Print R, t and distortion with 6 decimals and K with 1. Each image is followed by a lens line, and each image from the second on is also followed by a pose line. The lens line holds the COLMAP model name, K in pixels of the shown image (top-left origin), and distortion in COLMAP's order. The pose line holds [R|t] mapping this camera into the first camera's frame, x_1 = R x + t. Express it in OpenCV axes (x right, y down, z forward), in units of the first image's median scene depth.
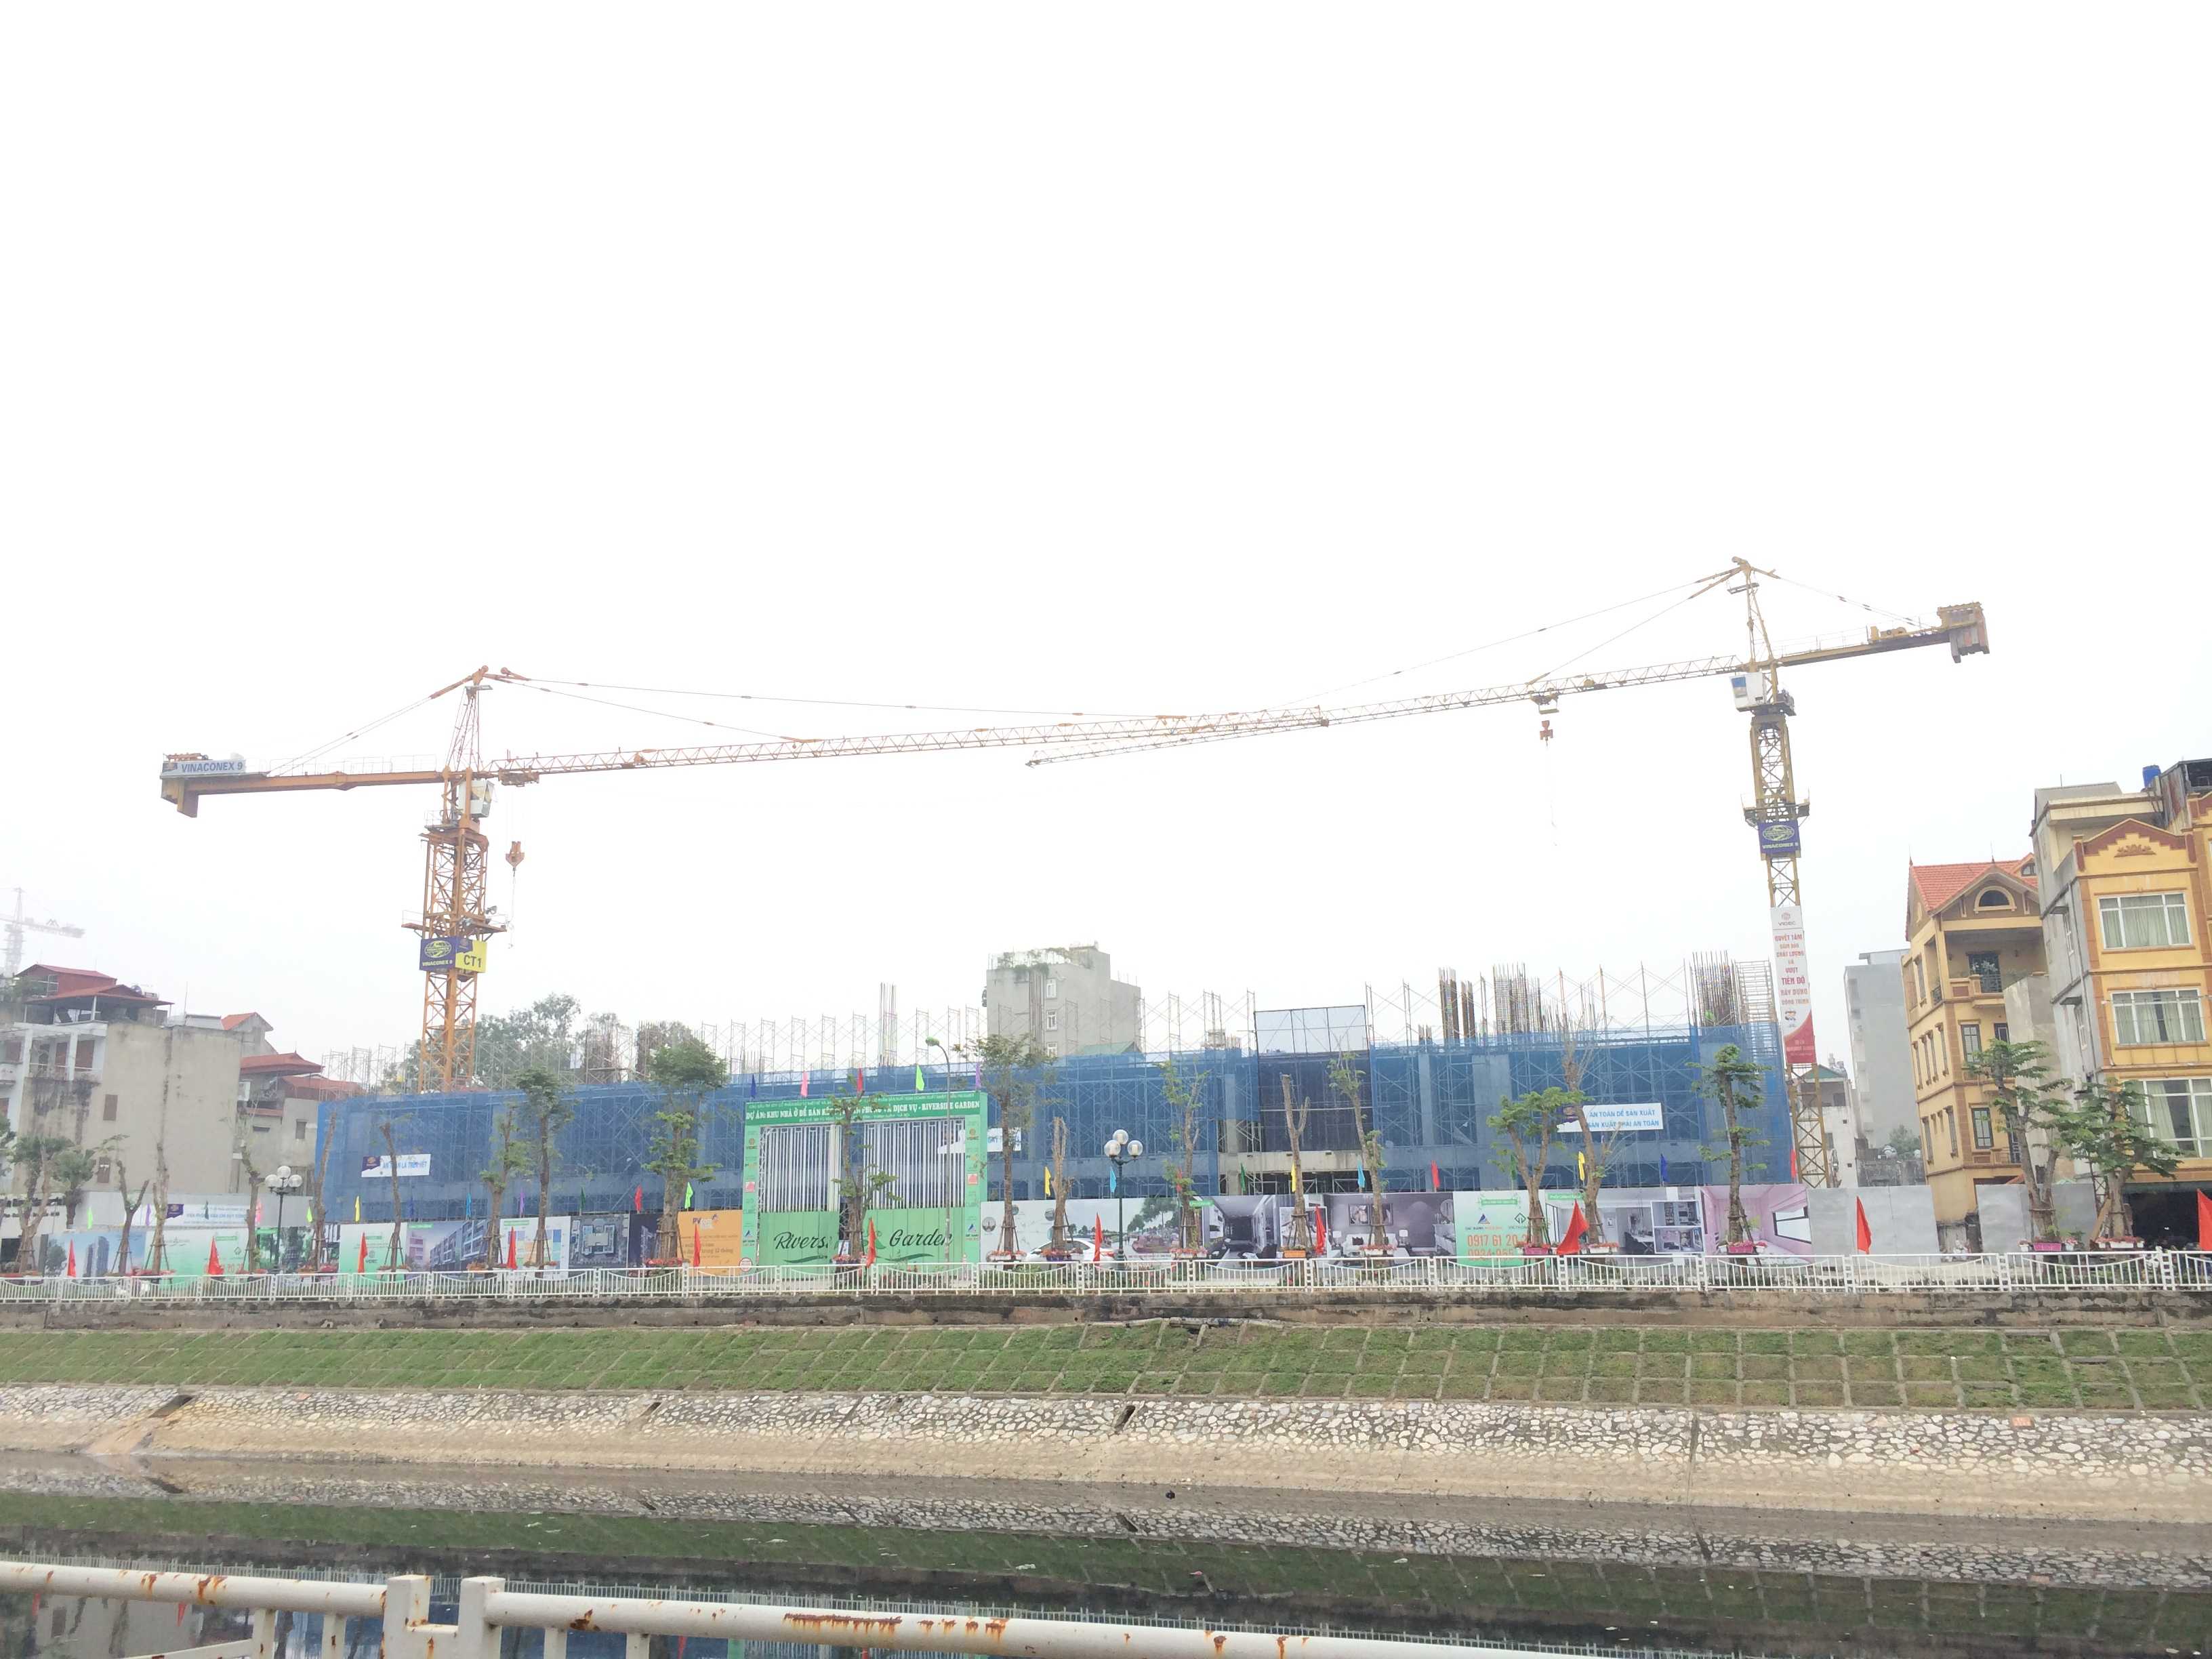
lens RADIAL K [[1912.7, 0, 1106.0], [0, 1912.7, 829.5], [0, 0, 1]] dist [0.095914, -0.143886]
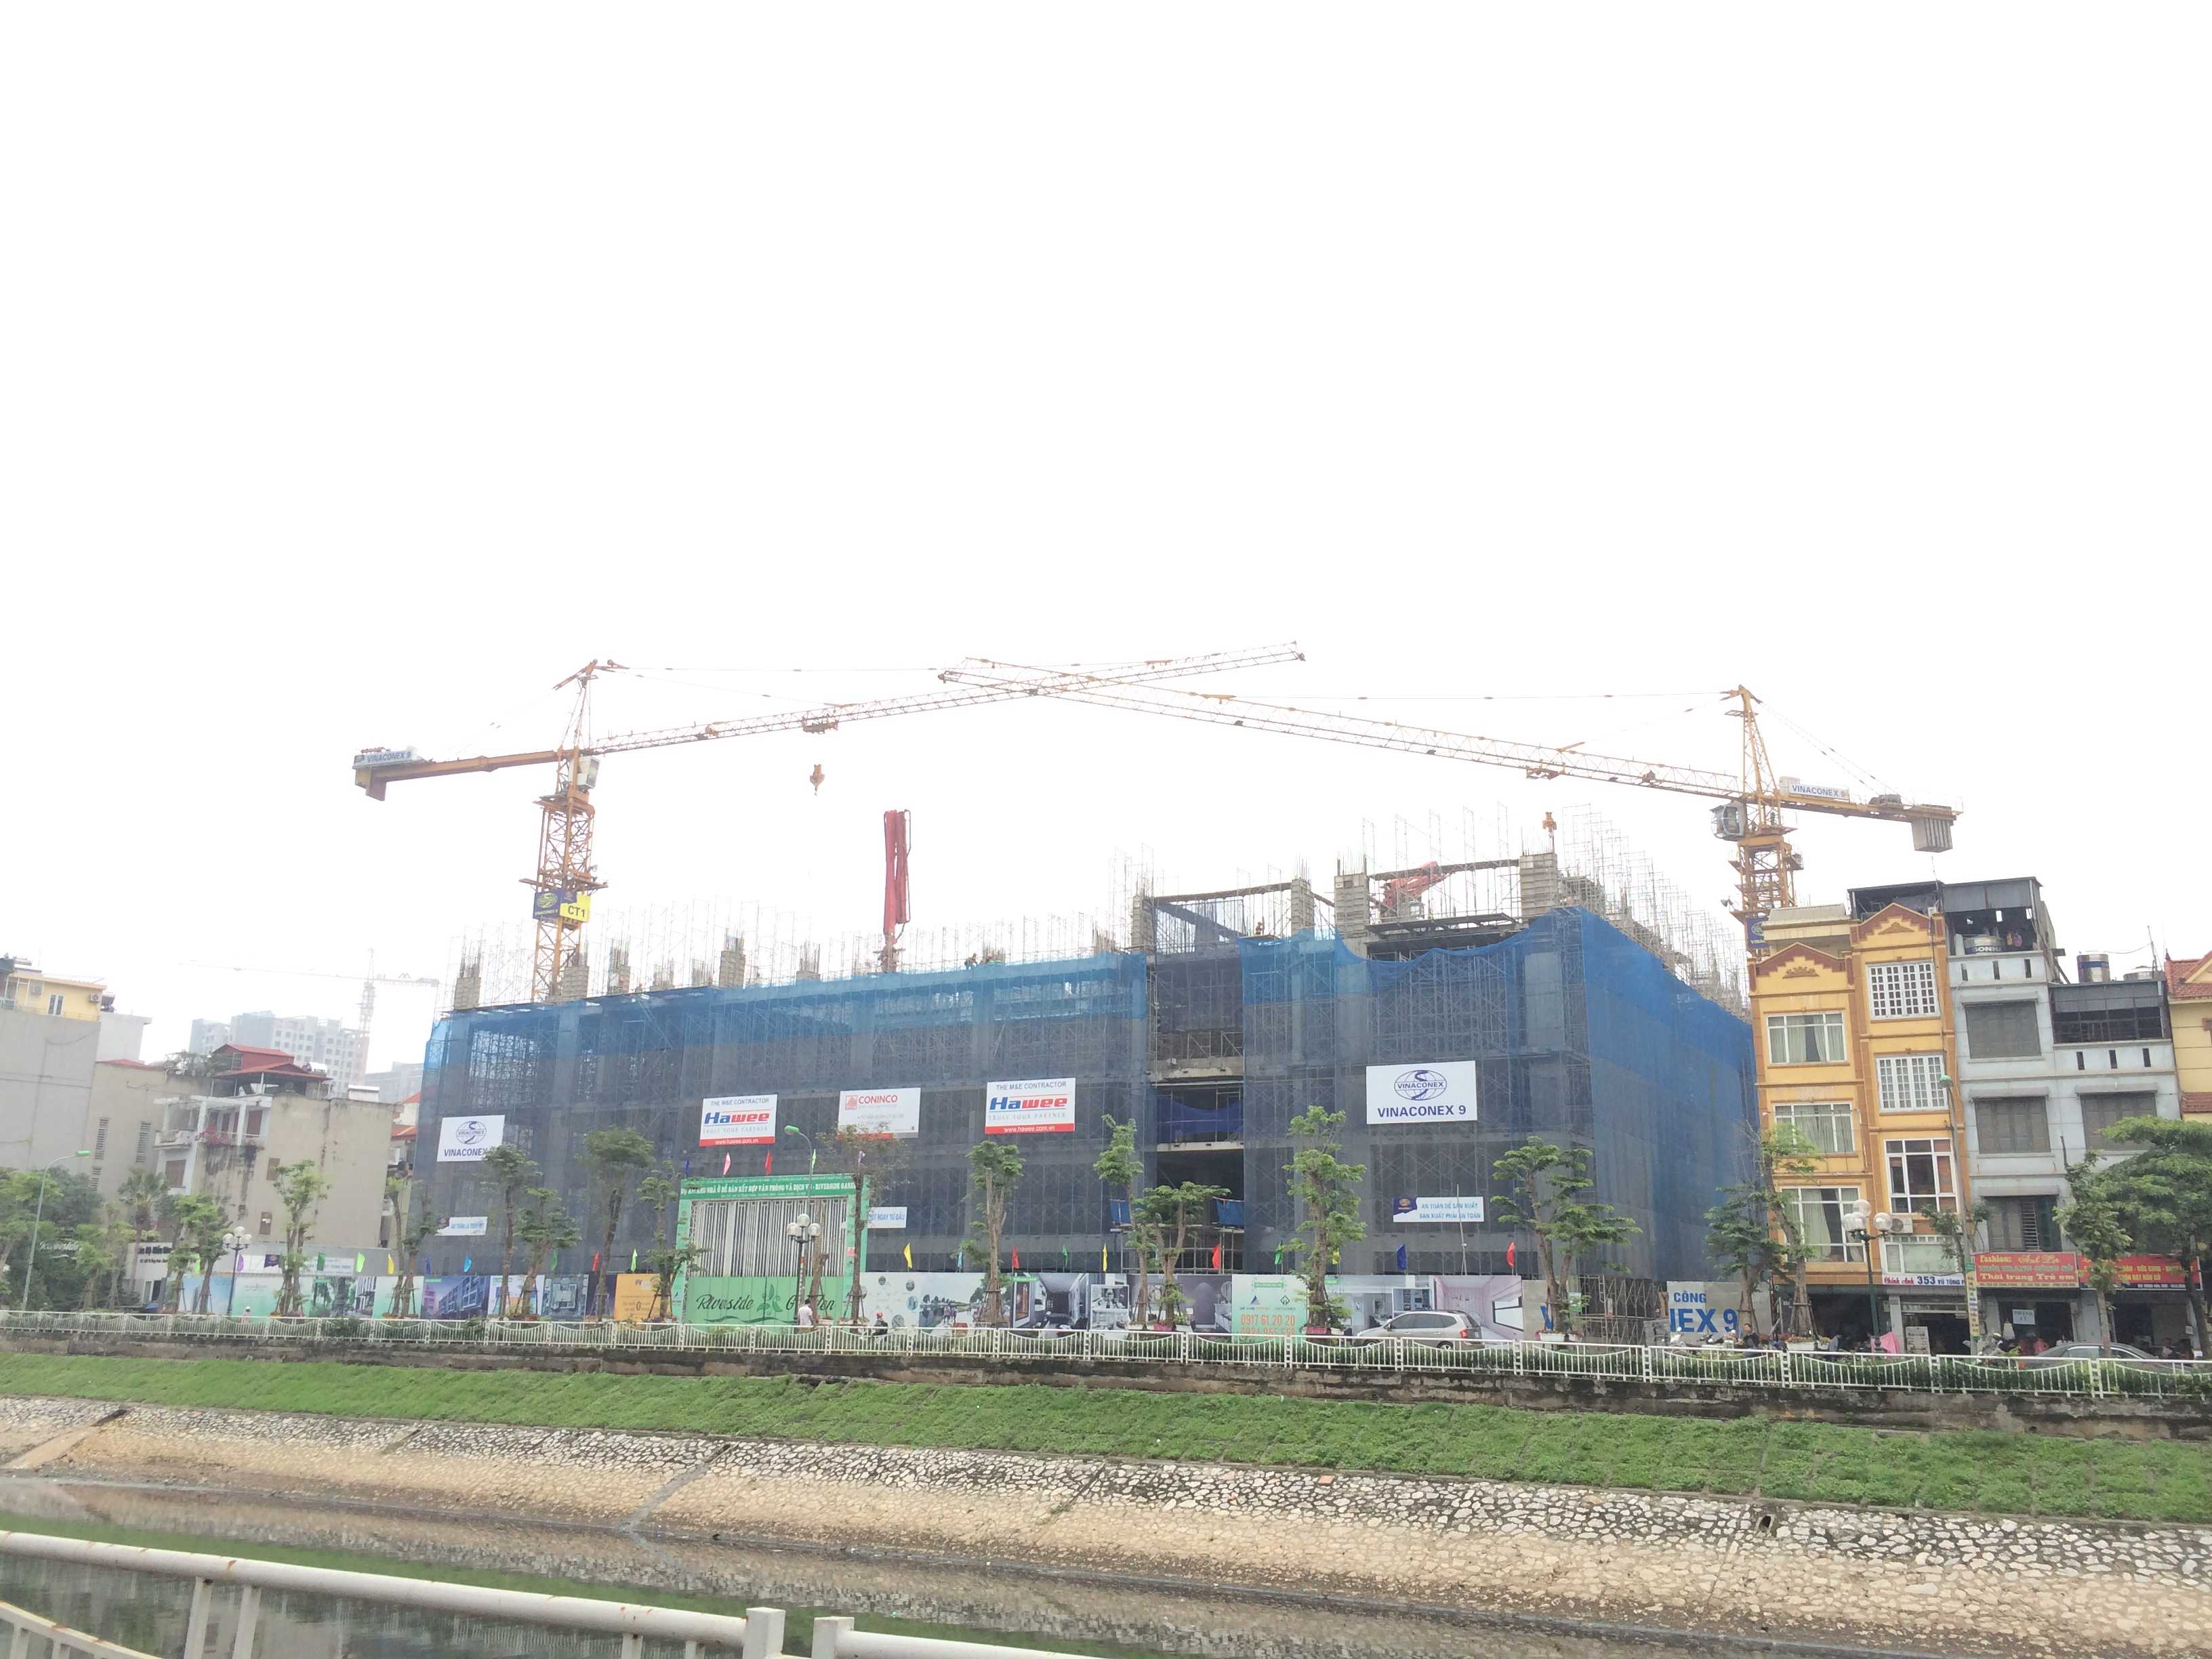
lens RADIAL K [[1912.7, 0, 1106.0], [0, 1912.7, 829.5], [0, 0, 1]] dist [0.095914, -0.143886]
pose [[0.986095, -0.008852, -0.165949, 0.278978], [0.002880, 0.999341, -0.036191, -0.026026], [0.166160, 0.035210, 0.985470, -0.104027]]
